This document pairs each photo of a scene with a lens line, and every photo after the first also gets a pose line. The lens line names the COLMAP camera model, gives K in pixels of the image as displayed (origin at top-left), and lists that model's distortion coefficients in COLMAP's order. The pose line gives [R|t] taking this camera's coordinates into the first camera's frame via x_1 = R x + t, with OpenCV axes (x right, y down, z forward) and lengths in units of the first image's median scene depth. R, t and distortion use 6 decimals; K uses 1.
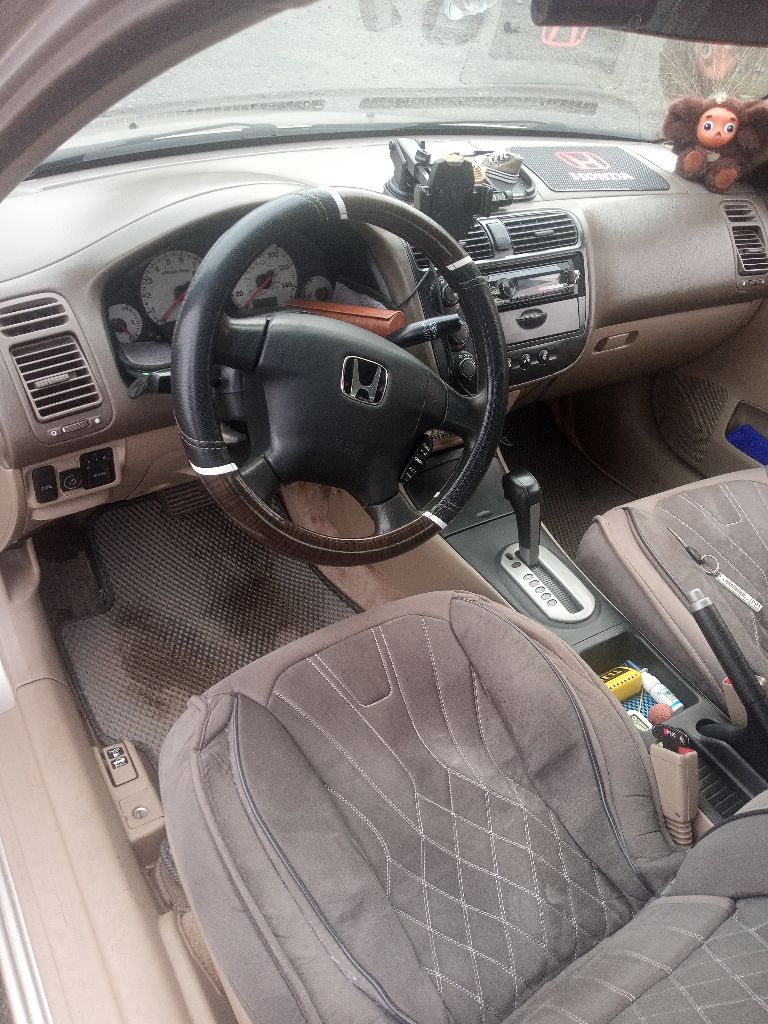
lens RADIAL K [[863.7, 0, 384.0], [0, 863.7, 512.0], [0, 0, 1]] dist [0.017704, -0.095638]
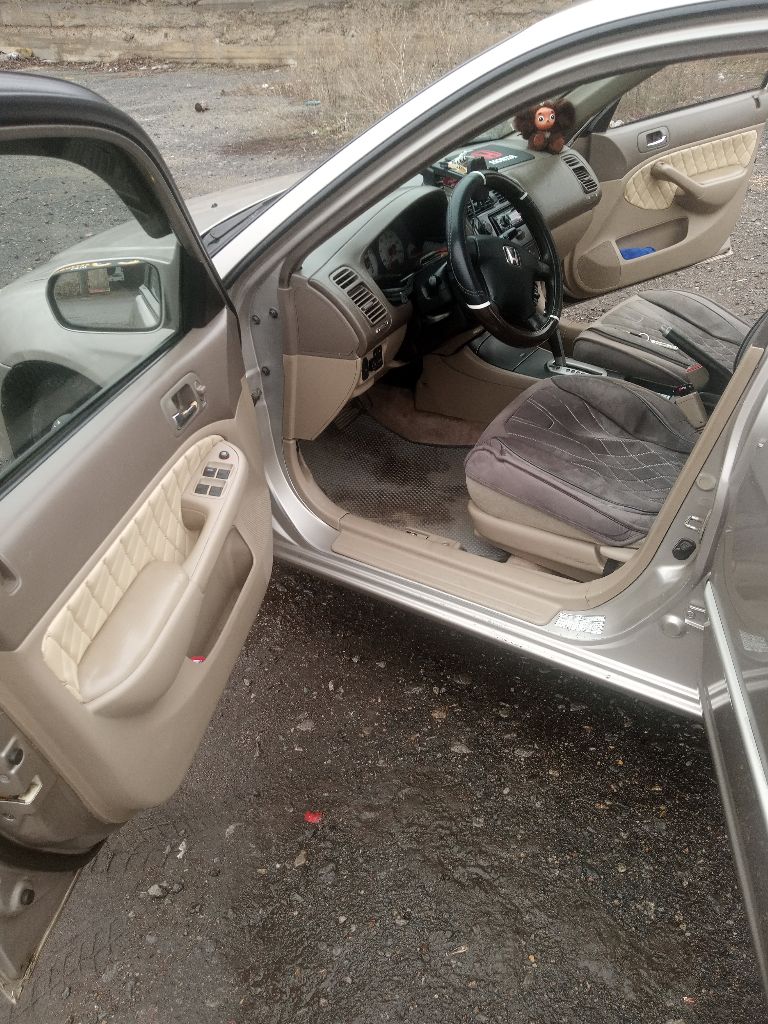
lens RADIAL K [[863.7, 0, 384.0], [0, 863.7, 512.0], [0, 0, 1]] dist [0.017704, -0.095638]
pose [[0.901516, -0.352054, 0.251649, -0.883446], [0.368113, 0.929602, -0.018234, 0.292185], [-0.227514, 0.109074, 0.967647, -0.752645]]
